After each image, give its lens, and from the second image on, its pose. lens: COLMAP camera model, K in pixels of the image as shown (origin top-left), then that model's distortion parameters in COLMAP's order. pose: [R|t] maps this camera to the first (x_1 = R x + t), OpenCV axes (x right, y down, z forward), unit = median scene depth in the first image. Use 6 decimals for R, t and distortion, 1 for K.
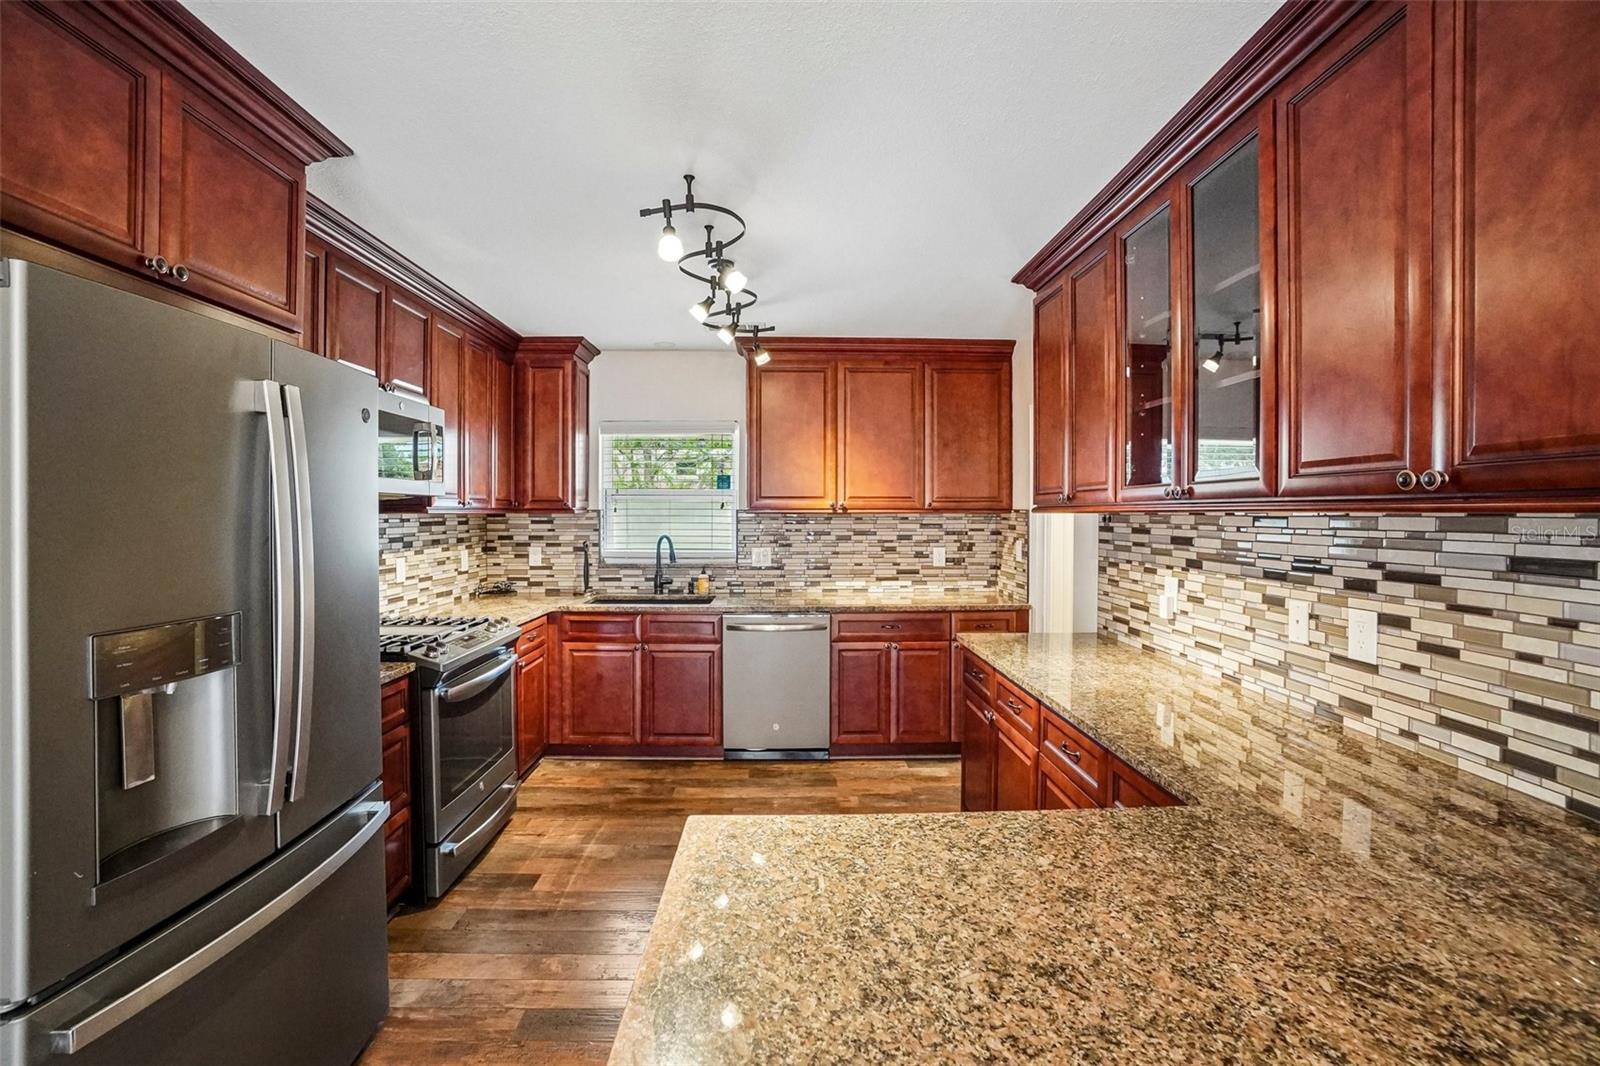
lens RADIAL K [[709.2, 0, 800.9], [0, 709.2, 521.5], [0, 0, 1]] dist [-0.064797, 0.025472]
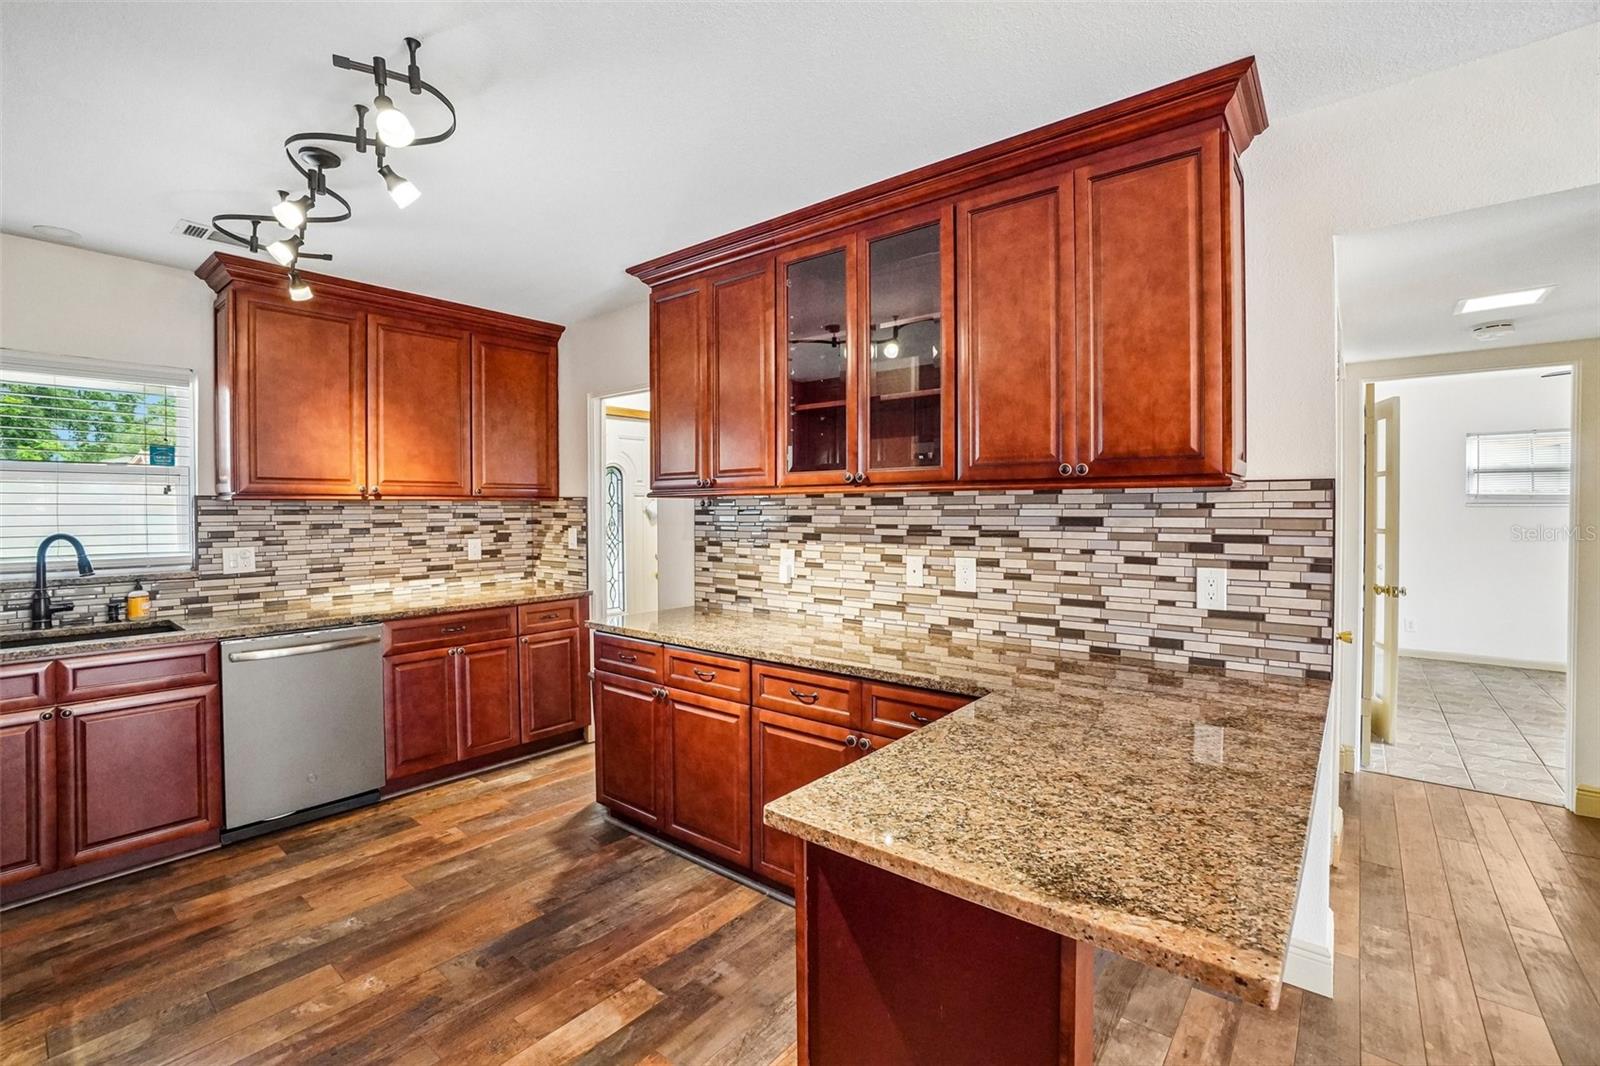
lens RADIAL K [[709.2, 0, 800.9], [0, 709.2, 521.5], [0, 0, 1]] dist [-0.064797, 0.025472]
pose [[0.650657, -0.017204, 0.759177, -0.289109], [0.013577, 0.999847, 0.011022, 0.013457], [-0.759250, 0.003135, 0.650791, 0.128612]]
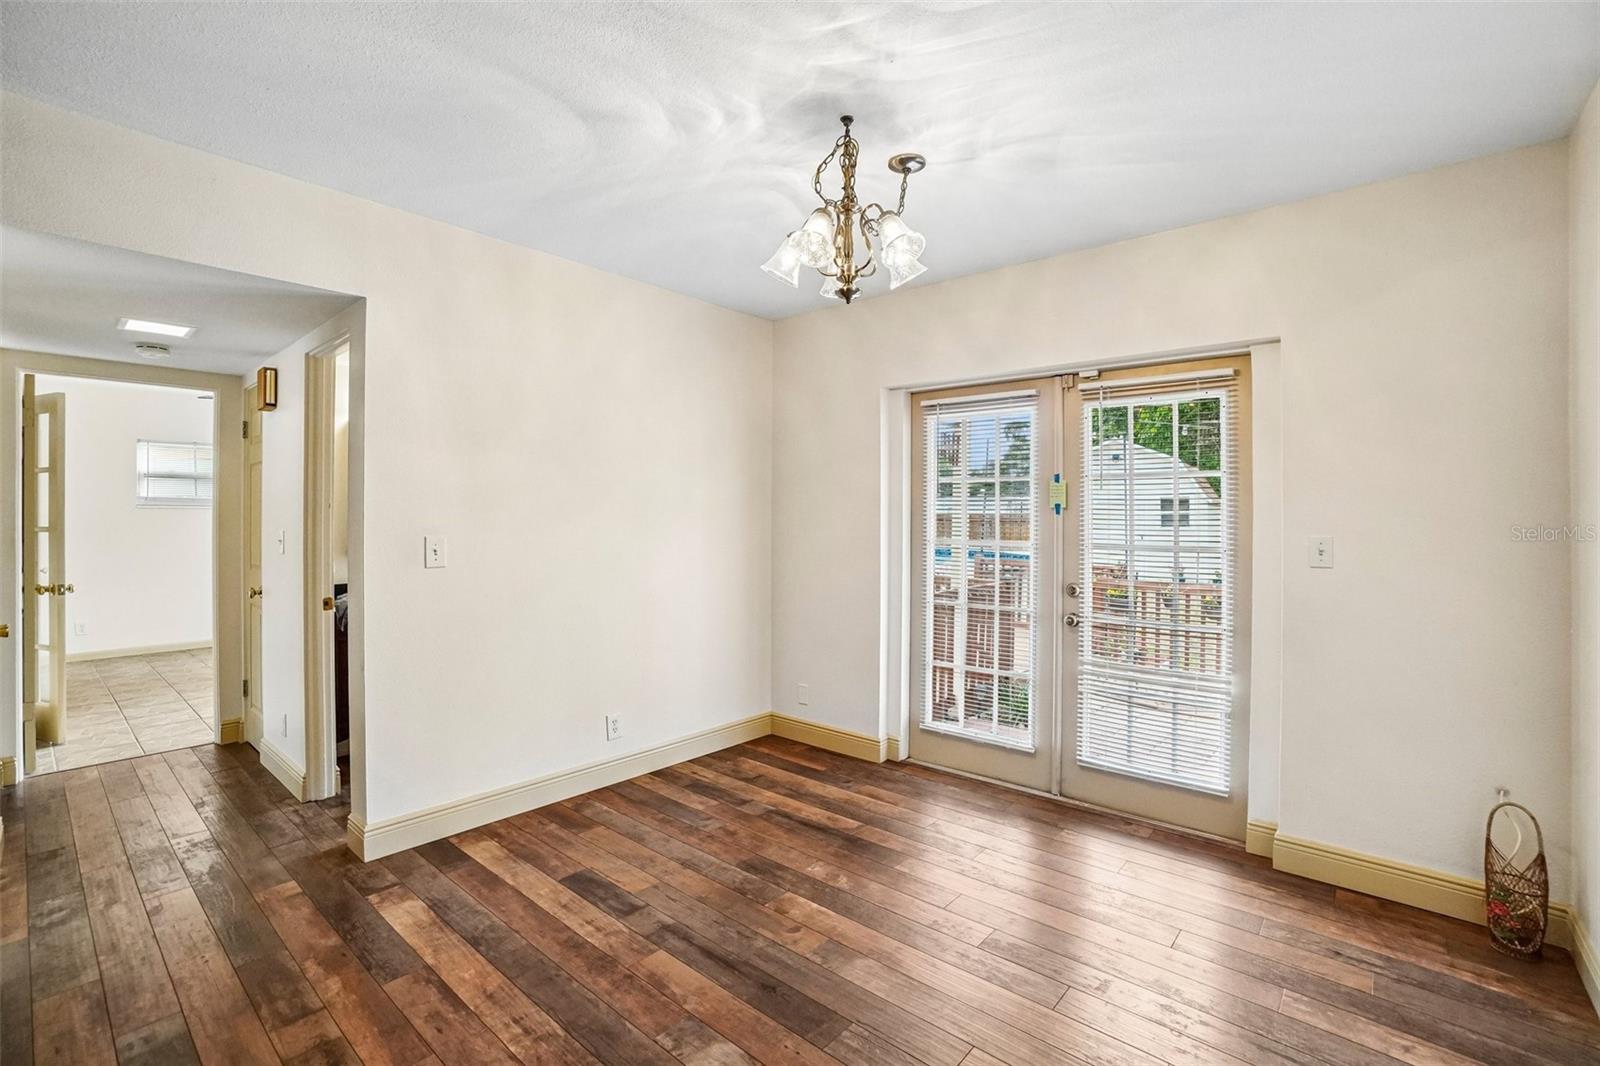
lens RADIAL K [[709.2, 0, 800.9], [0, 709.2, 521.5], [0, 0, 1]] dist [-0.064797, 0.025472]
pose [[-0.739627, -0.007024, 0.672980, -0.439015], [0.003138, 0.999899, 0.013886, 0.033742], [-0.673009, 0.012382, -0.739530, 0.127077]]
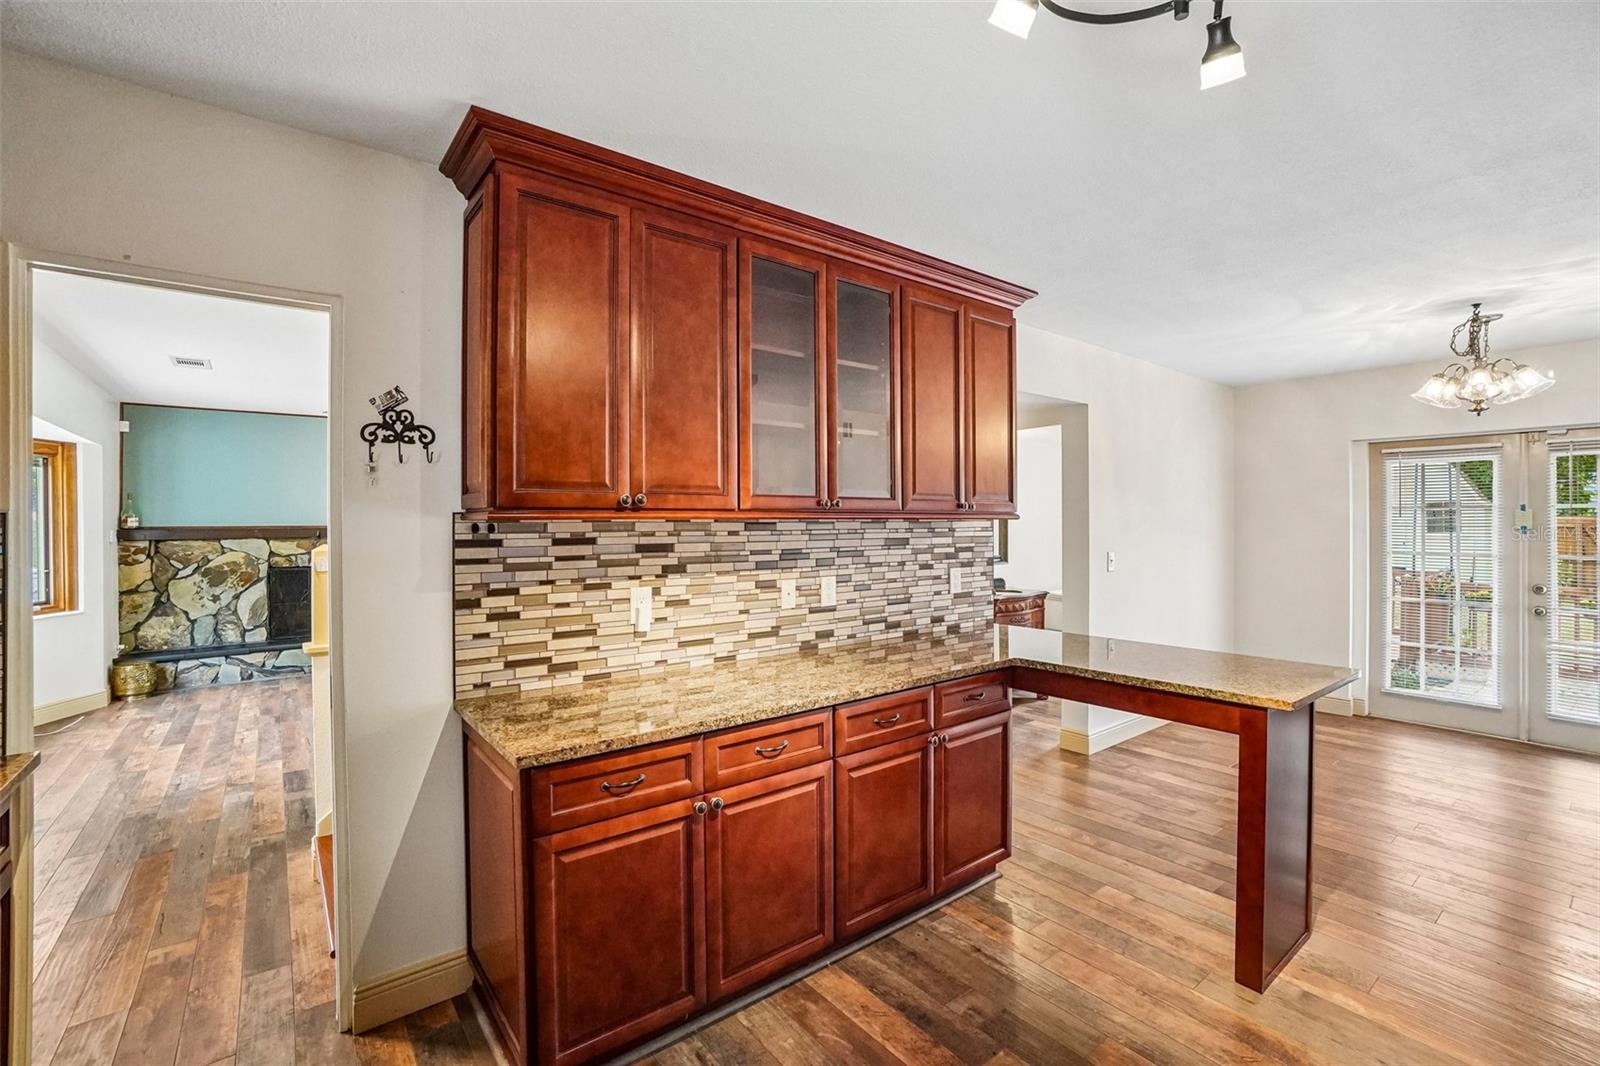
lens RADIAL K [[709.2, 0, 800.9], [0, 709.2, 521.5], [0, 0, 1]] dist [-0.064797, 0.025472]
pose [[-0.593294, 0.001662, 0.804984, -0.275191], [0.012417, 0.999898, 0.007088, -0.010339], [-0.804890, 0.014201, -0.593254, 1.023994]]
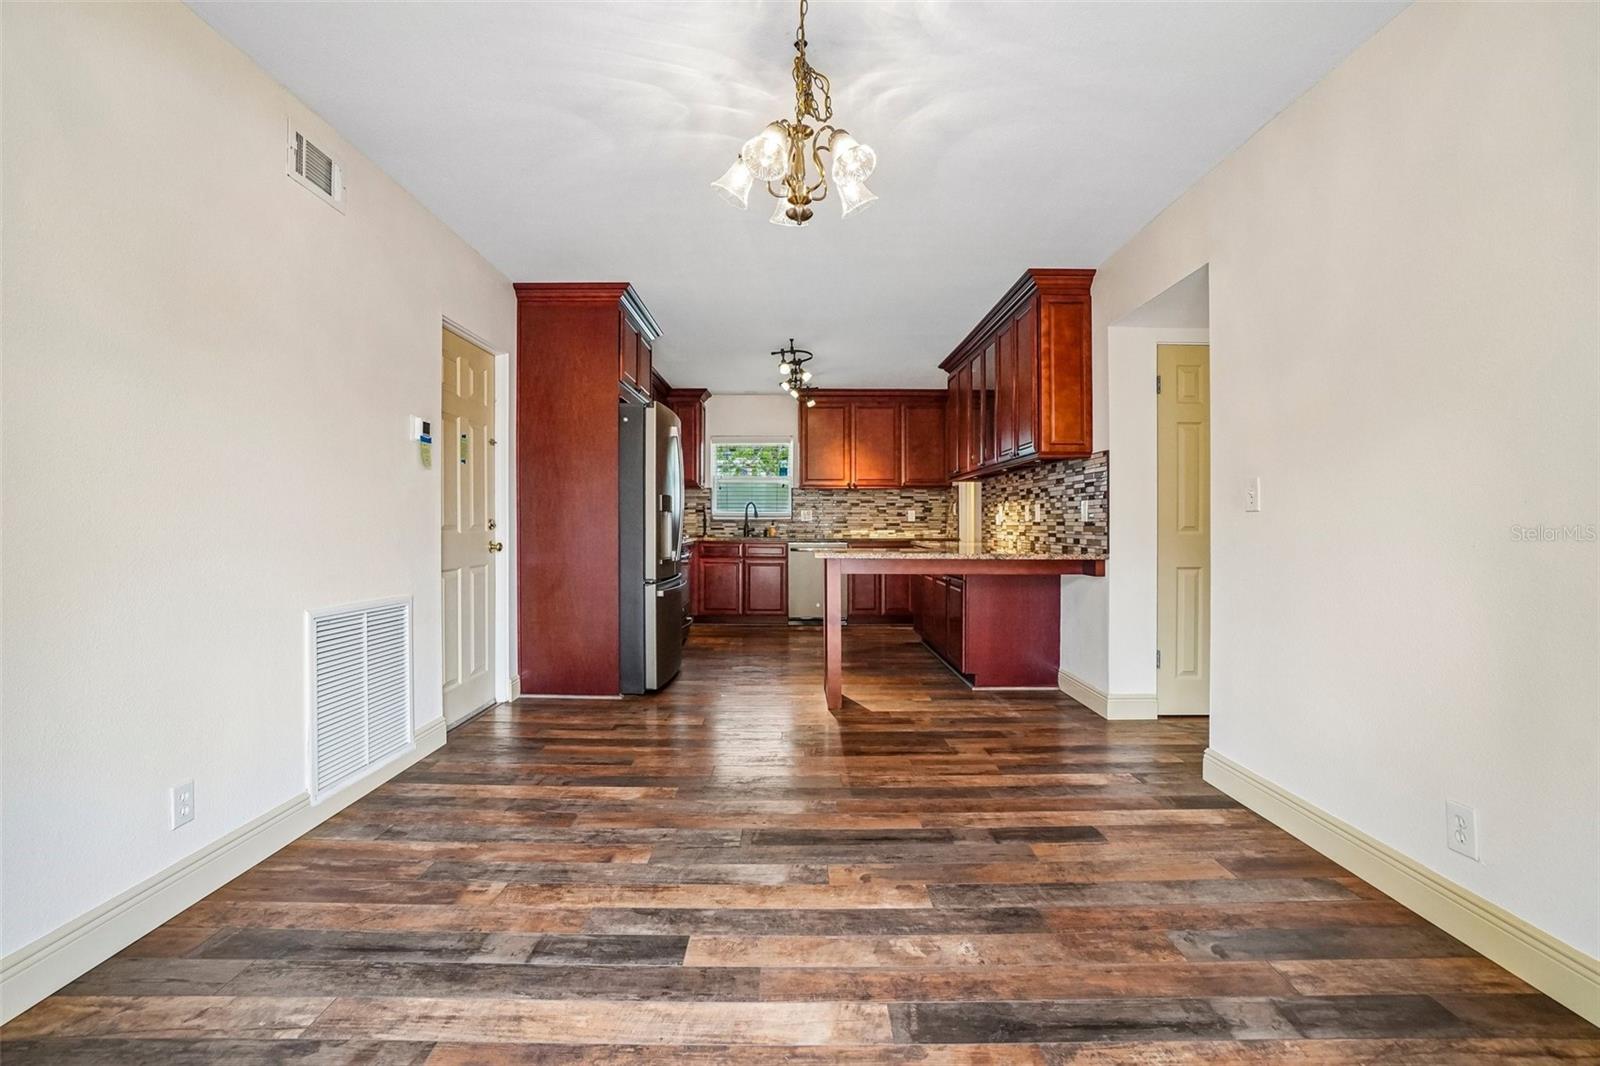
lens RADIAL K [[709.2, 0, 800.9], [0, 709.2, 521.5], [0, 0, 1]] dist [-0.064797, 0.025472]
pose [[0.999863, -0.001123, -0.016544, -0.054992], [0.000898, 0.999907, -0.013603, 0.116891], [0.016557, 0.013586, 0.999771, -0.940075]]
